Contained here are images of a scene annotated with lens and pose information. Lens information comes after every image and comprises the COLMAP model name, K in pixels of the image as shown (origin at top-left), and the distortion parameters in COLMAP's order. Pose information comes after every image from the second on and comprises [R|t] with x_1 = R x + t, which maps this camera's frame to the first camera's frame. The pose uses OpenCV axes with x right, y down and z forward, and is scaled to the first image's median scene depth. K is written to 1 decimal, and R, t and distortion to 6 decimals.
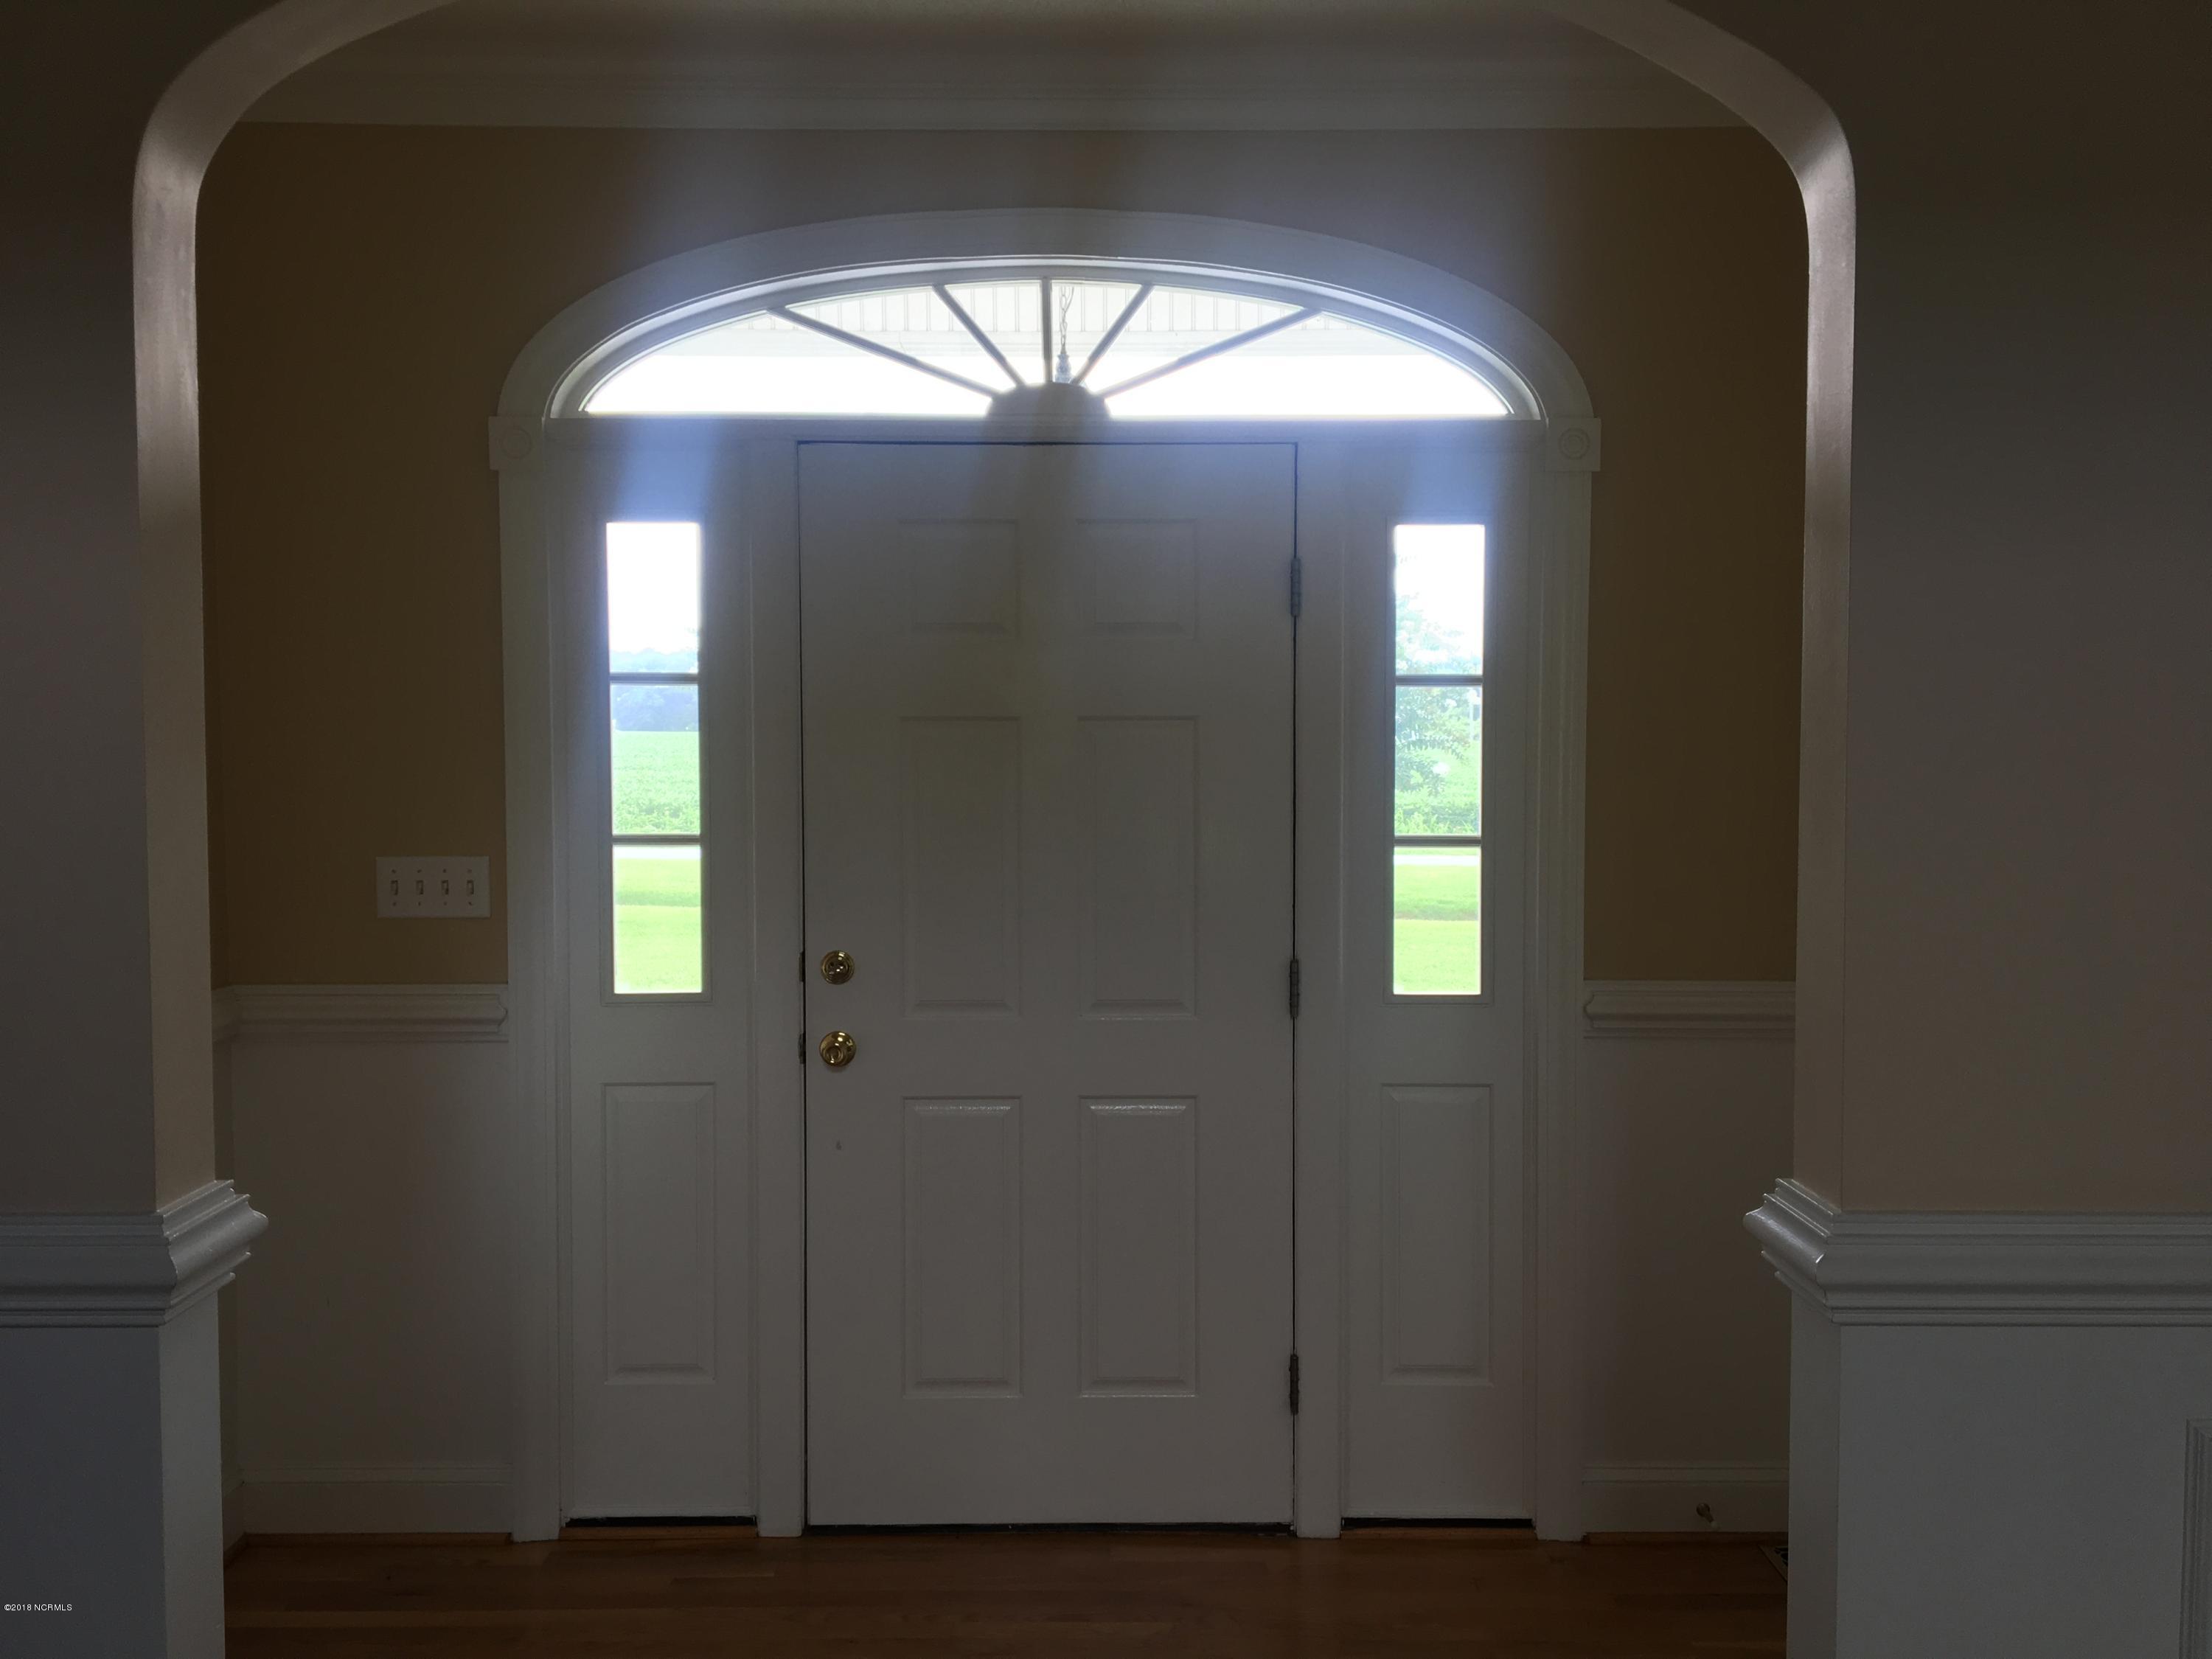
lens RADIAL K [[1856.8, 0, 1106.0], [0, 1856.8, 829.5], [0, 0, 1]] dist [0.097446, -0.000225]
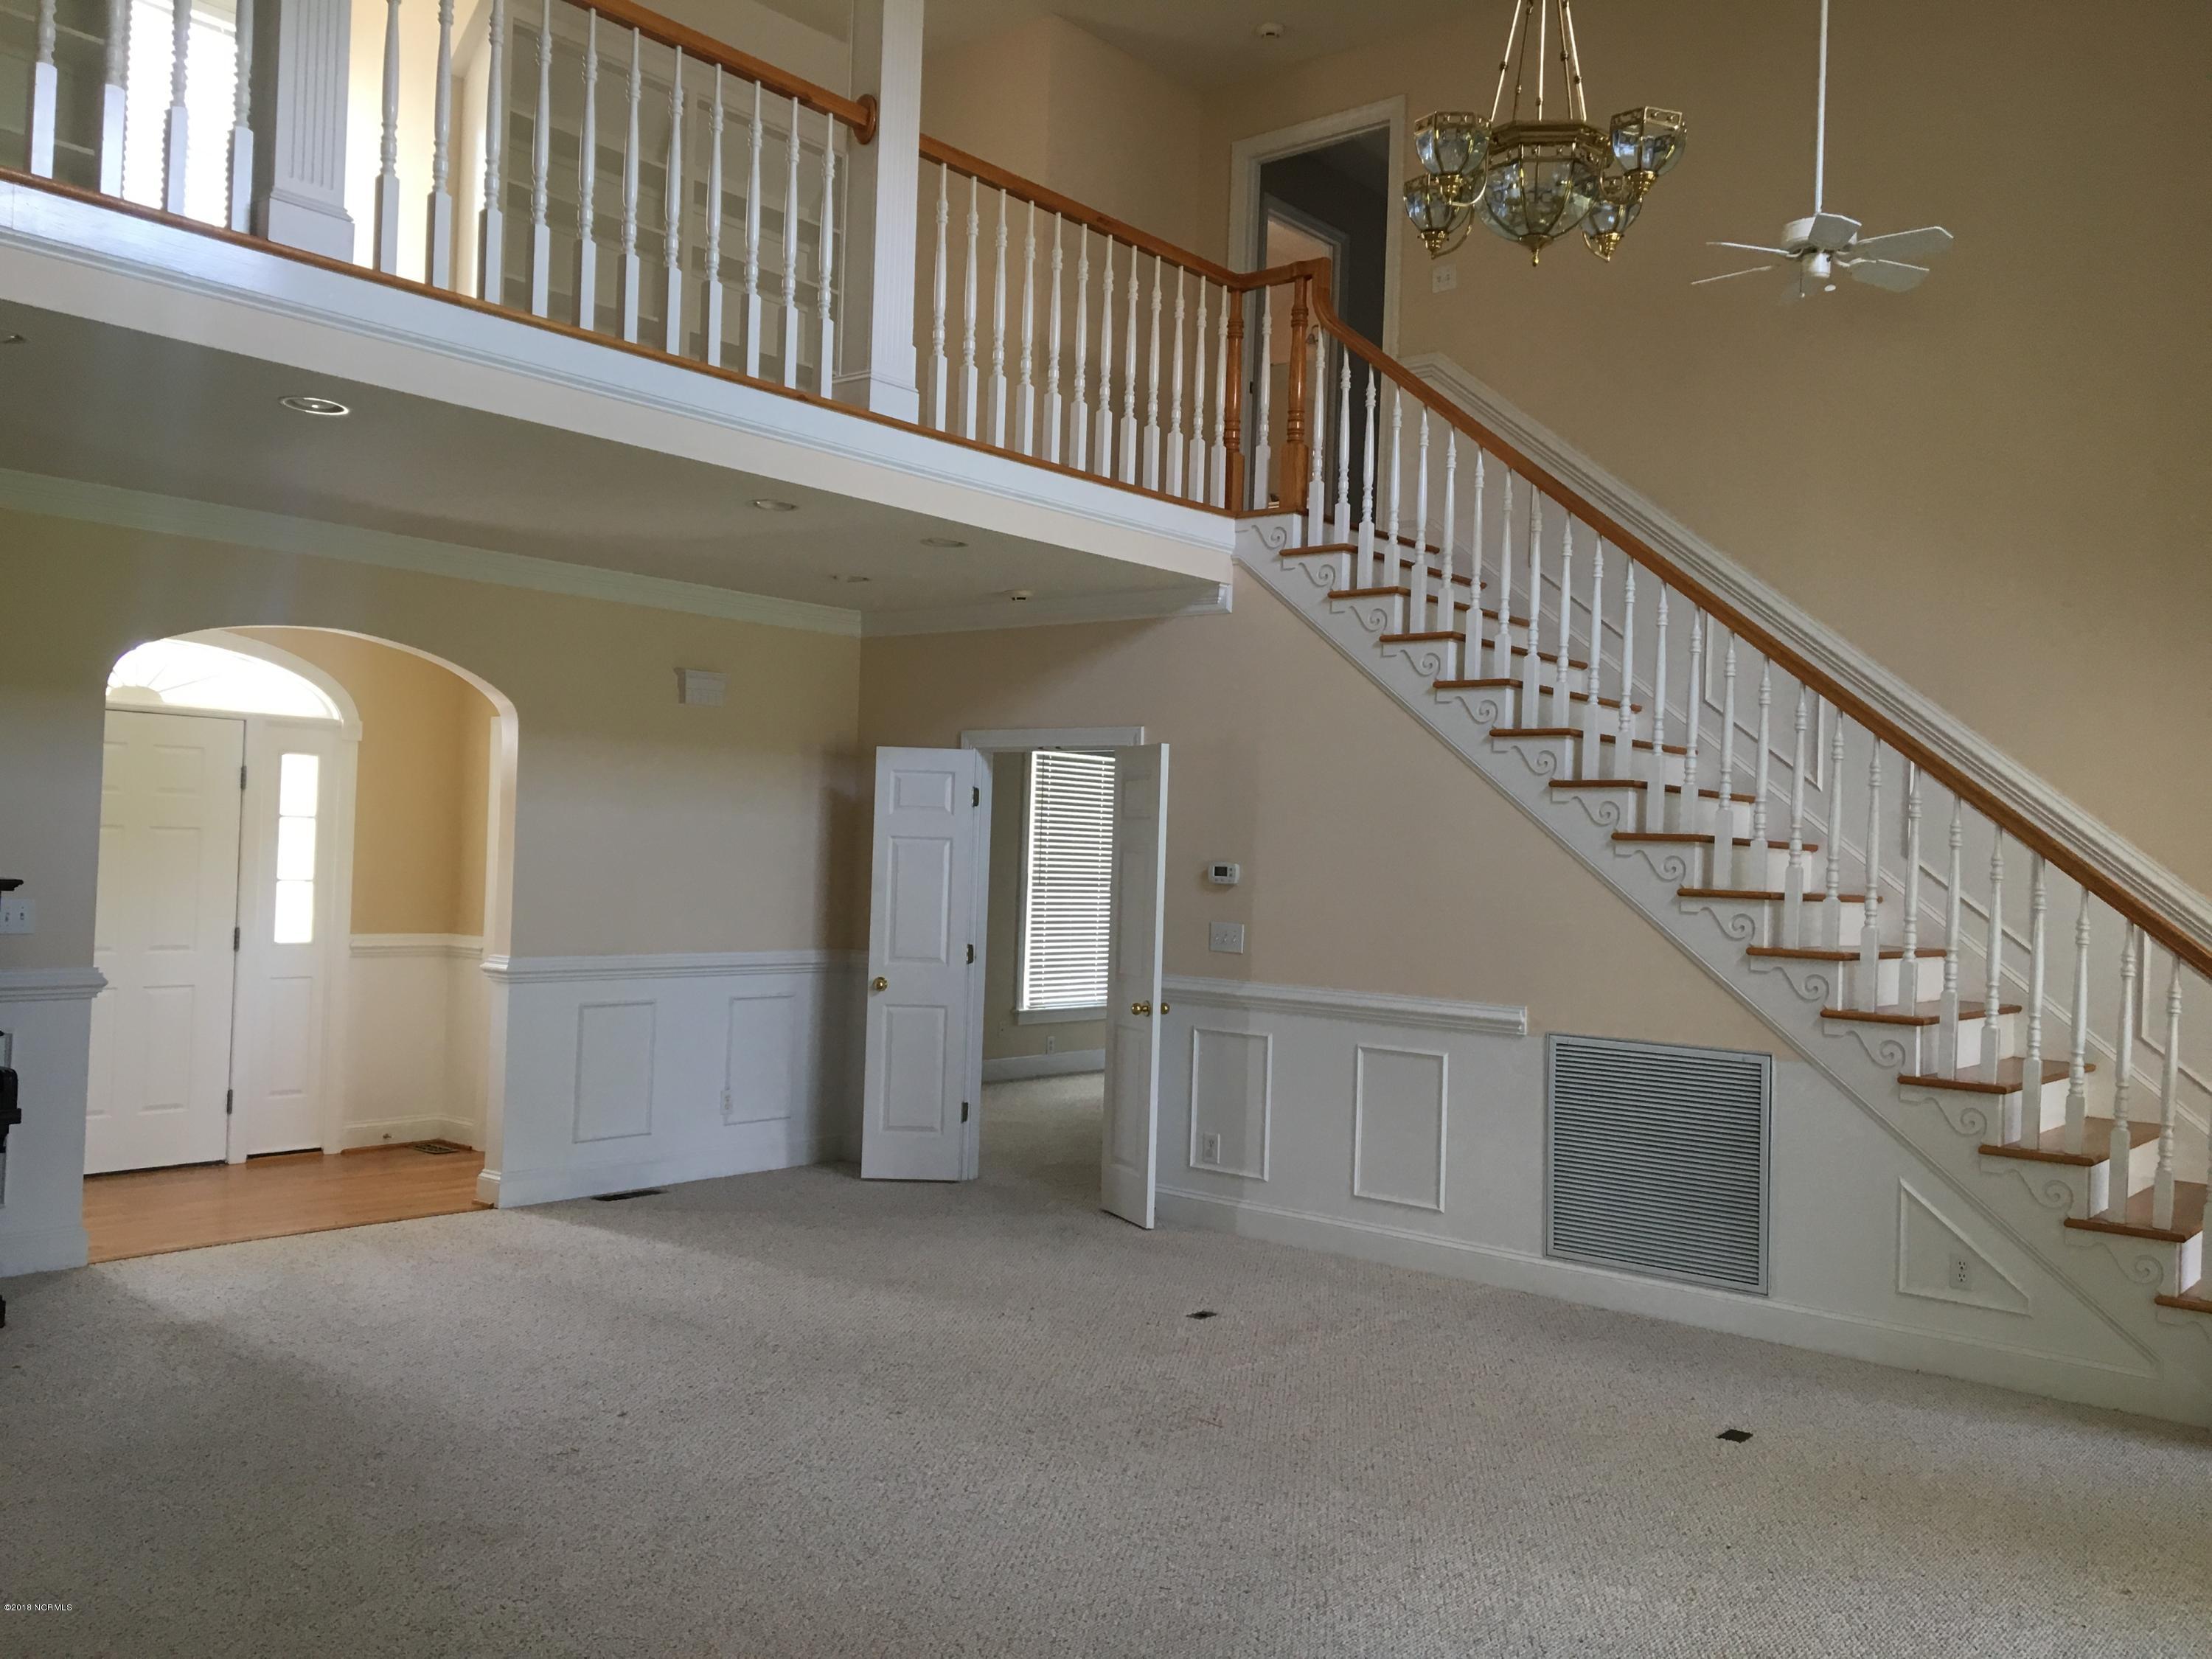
lens RADIAL K [[1856.8, 0, 1106.0], [0, 1856.8, 829.5], [0, 0, 1]] dist [0.097446, -0.000225]
pose [[0.644267, 0.034231, 0.764034, -1.065152], [0.010288, 0.998520, -0.053412, 0.085742], [-0.764731, 0.042272, 0.642961, -1.474889]]
